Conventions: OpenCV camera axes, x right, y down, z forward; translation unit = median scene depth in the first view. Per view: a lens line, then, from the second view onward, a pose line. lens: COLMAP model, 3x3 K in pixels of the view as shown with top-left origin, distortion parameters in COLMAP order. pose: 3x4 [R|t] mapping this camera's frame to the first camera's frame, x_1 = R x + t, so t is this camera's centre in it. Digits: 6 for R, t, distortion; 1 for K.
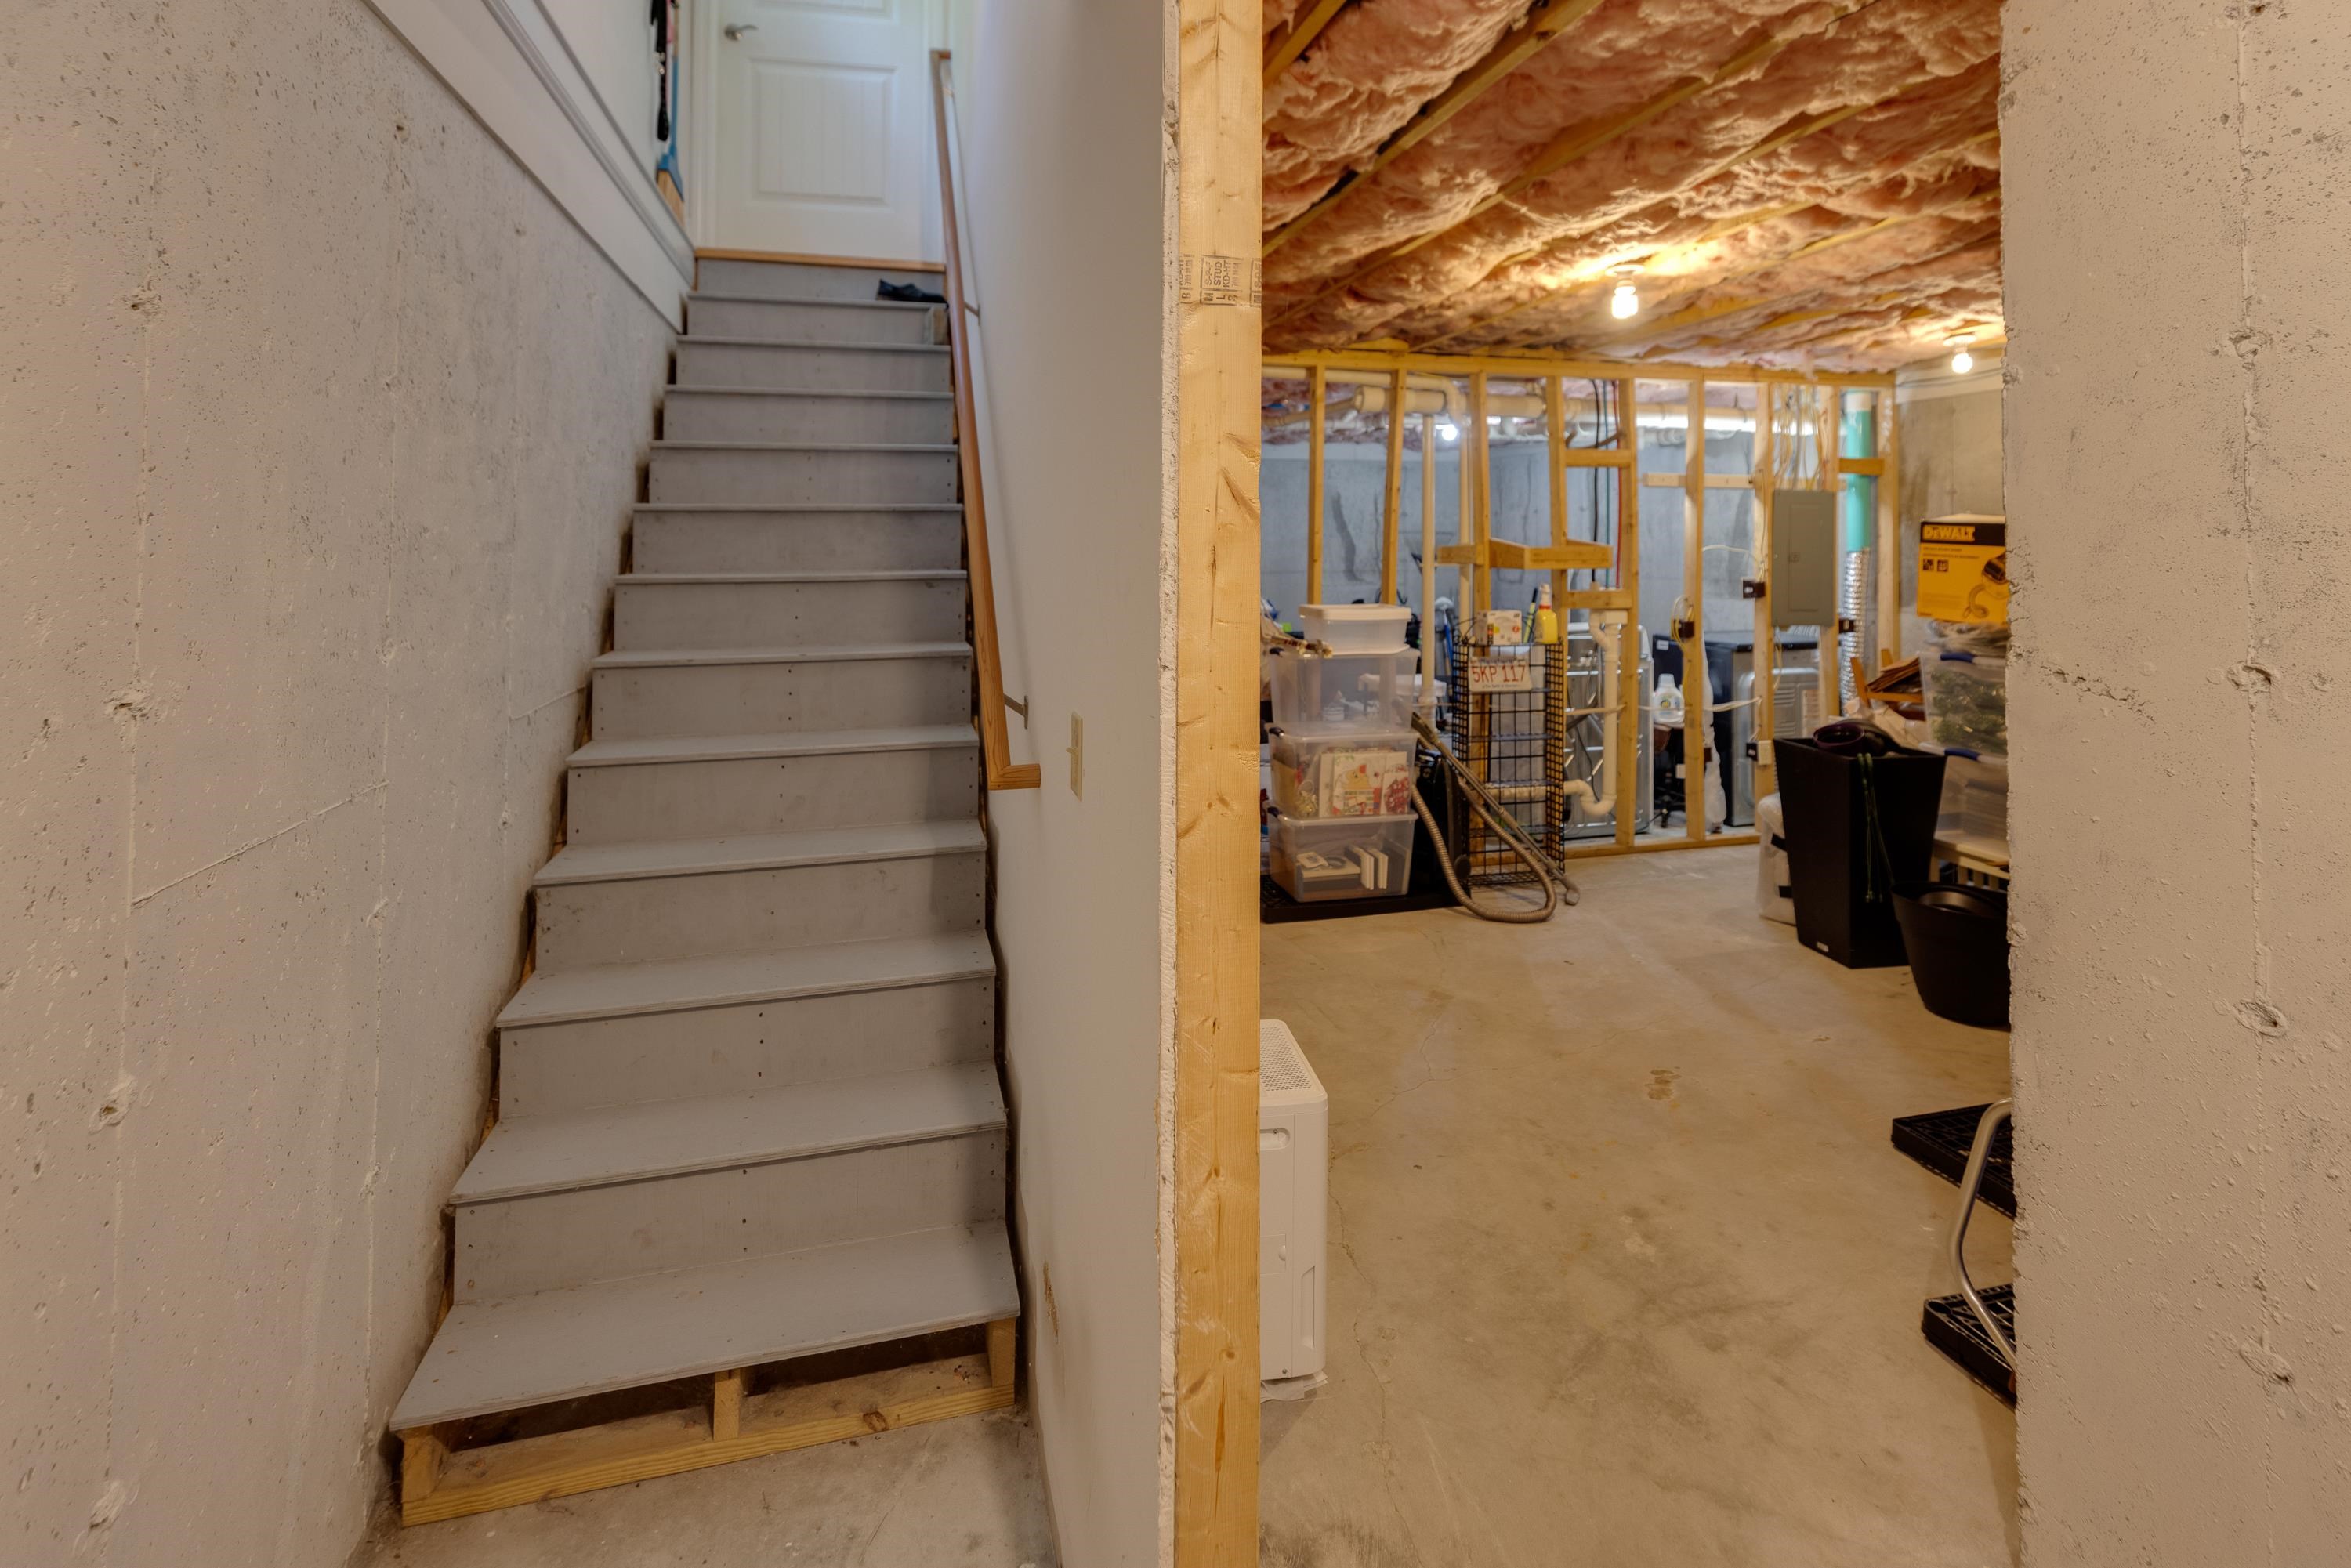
lens RADIAL K [[1091.8, 0, 1158.3], [0, 1091.8, 553.3], [0, 0, 1]] dist [0.001960, 0.000183]
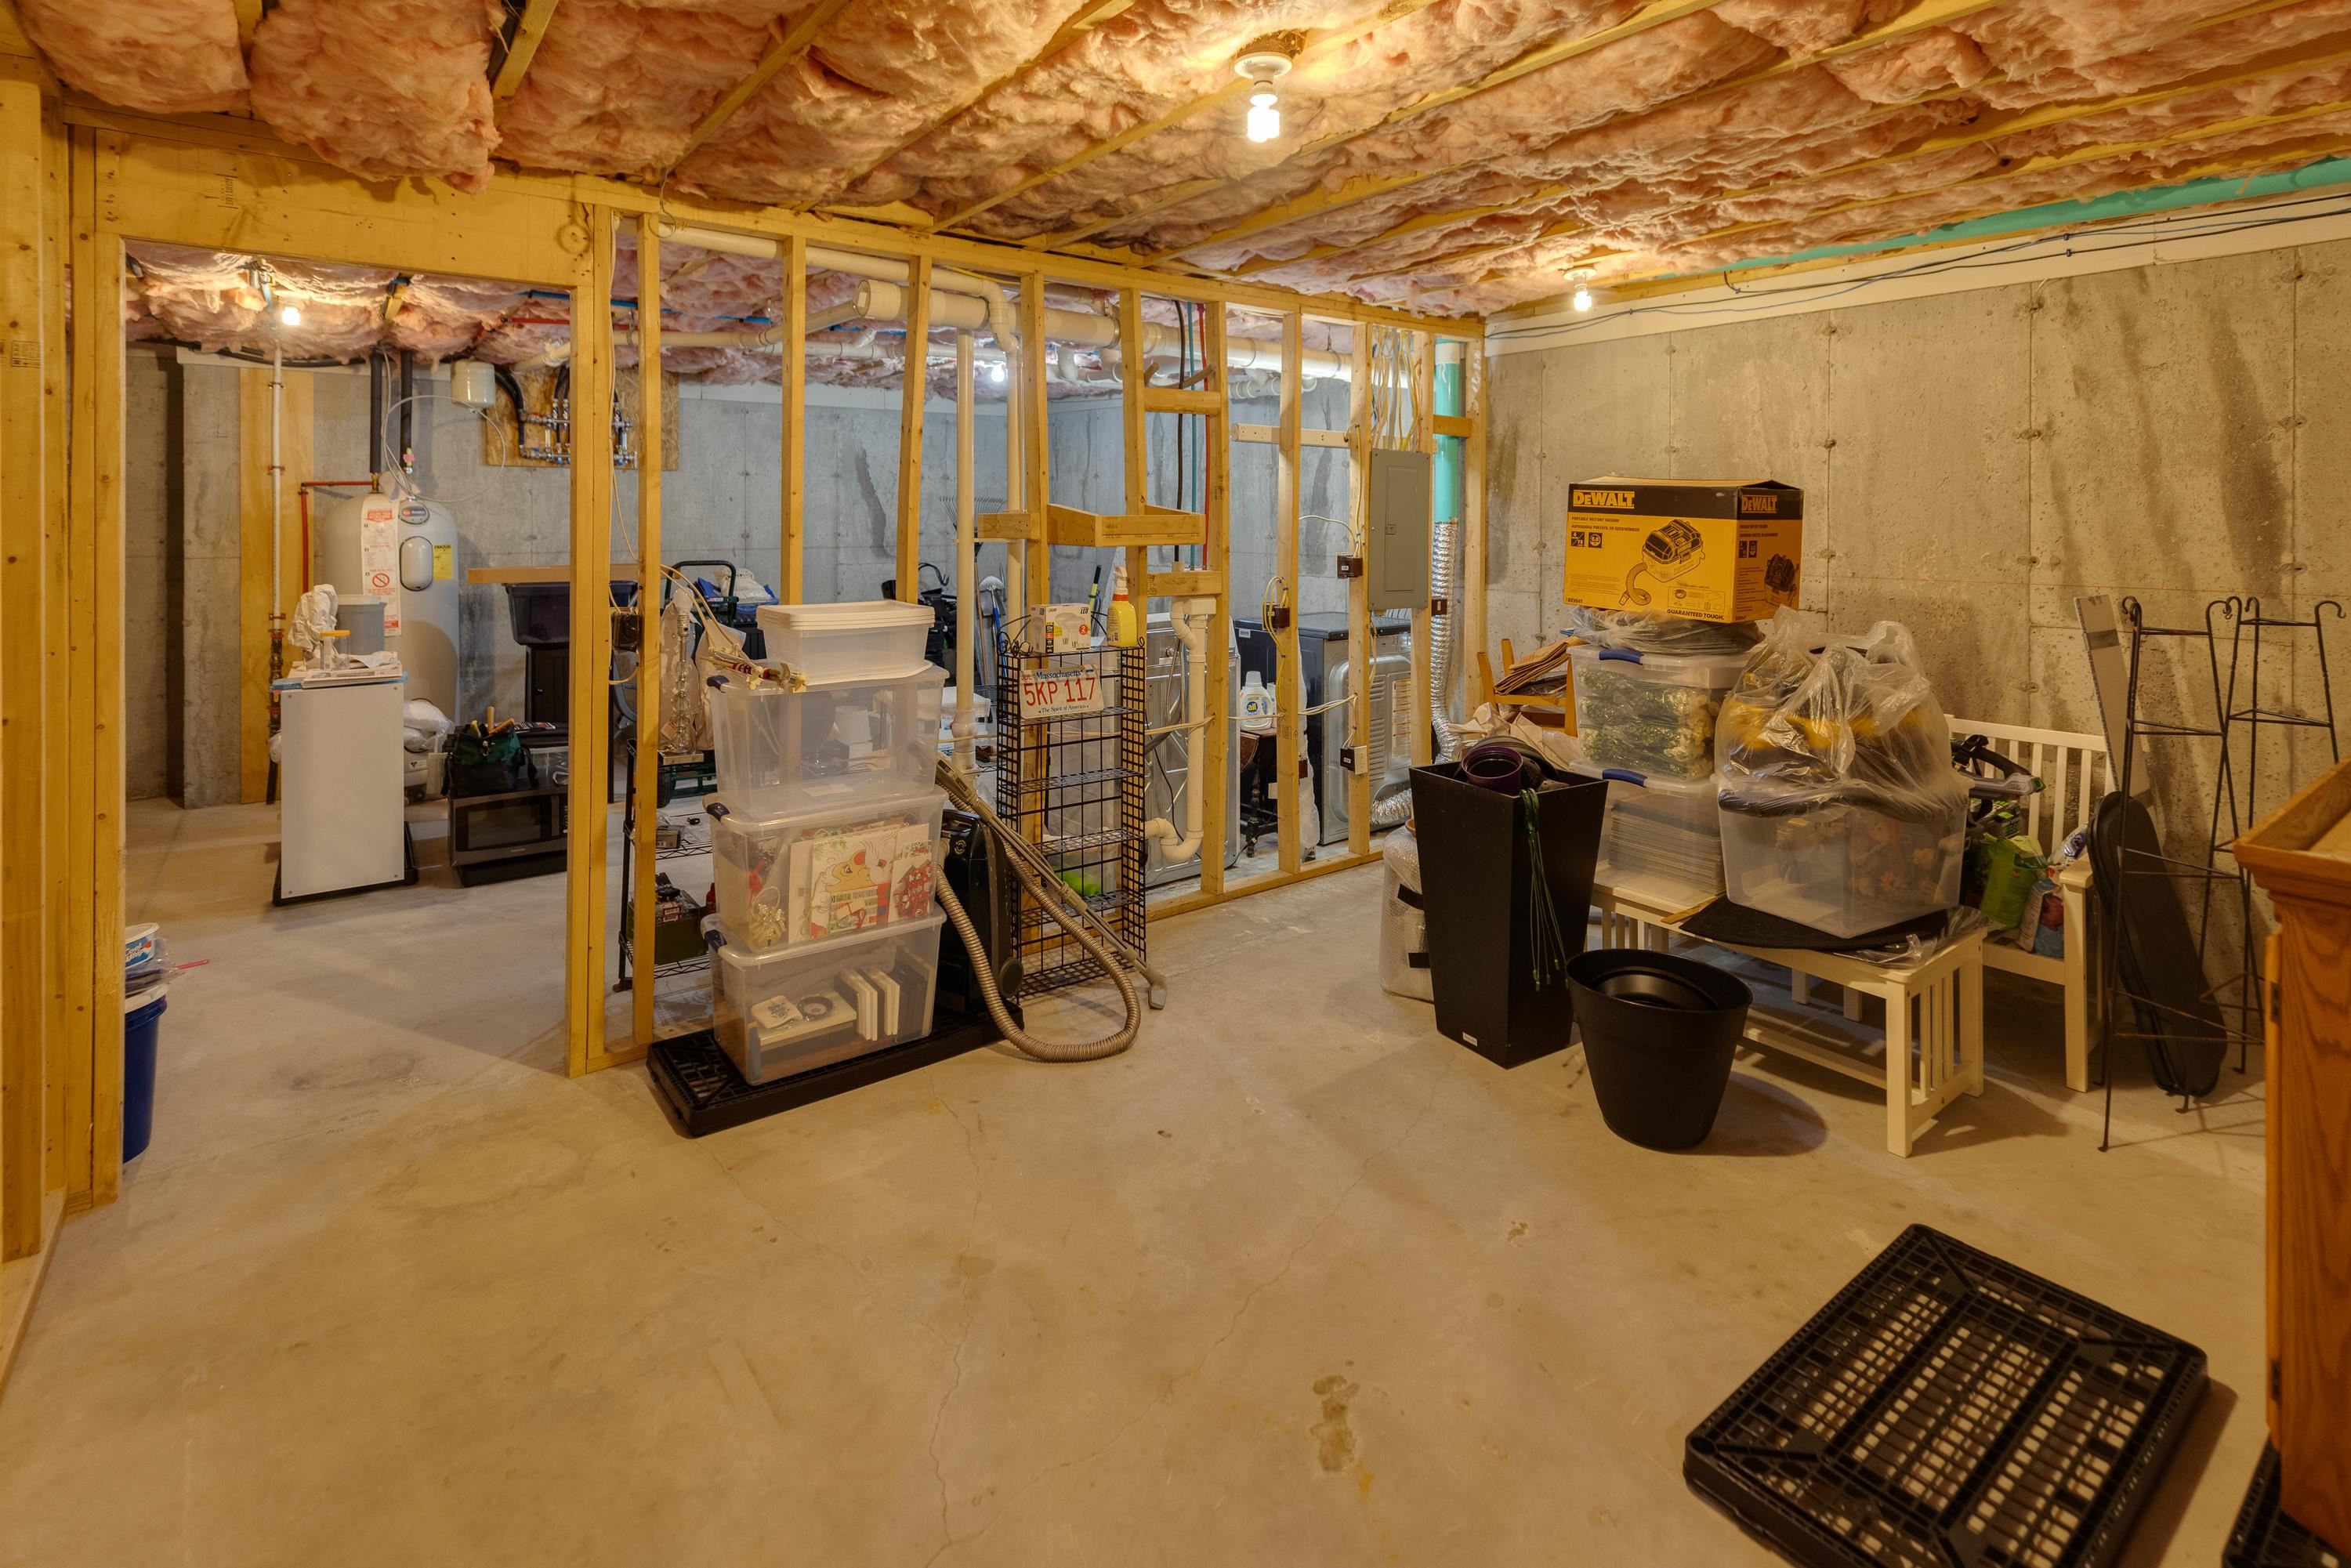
lens RADIAL K [[1152.0, 0, 1203.8], [0, 1152.0, 530.1], [0, 0, 1]] dist [0.001027, -0.000504]
pose [[0.907569, -0.002281, 0.419898, 0.077937], [0.000033, 0.999986, 0.005361, -0.000184], [-0.419904, -0.004852, 0.907556, 0.268608]]
